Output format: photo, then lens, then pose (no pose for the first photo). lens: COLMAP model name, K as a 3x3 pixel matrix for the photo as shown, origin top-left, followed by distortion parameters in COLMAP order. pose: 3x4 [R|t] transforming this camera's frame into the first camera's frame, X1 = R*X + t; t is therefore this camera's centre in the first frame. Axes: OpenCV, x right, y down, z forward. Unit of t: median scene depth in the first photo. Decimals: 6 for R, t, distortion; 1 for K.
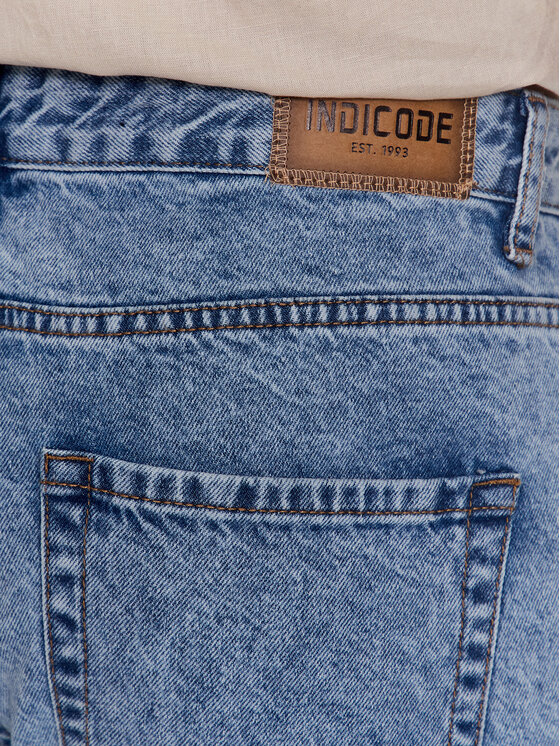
lens RADIAL K [[2563.8, 0, 279.6], [0, 2563.8, 372.5], [0, 0, 1]] dist [0.007900, 0.000000]
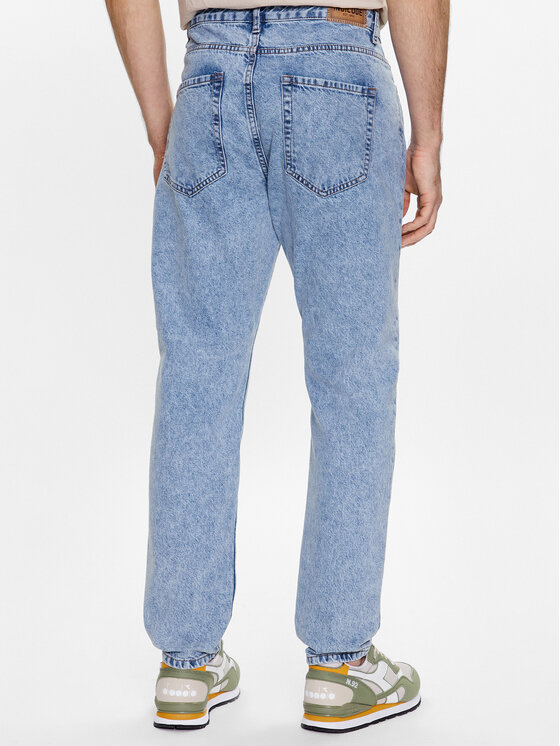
lens RADIAL K [[1472.9, 0, 280.5], [0, 1472.9, 373.7], [0, 0, 1]] dist [0.095563, 0.000000]
pose [[0.971565, -0.009592, 0.236577, -0.737256], [0.039932, 0.991504, -0.123794, 0.903699], [-0.233380, 0.129721, 0.963694, -1.527704]]
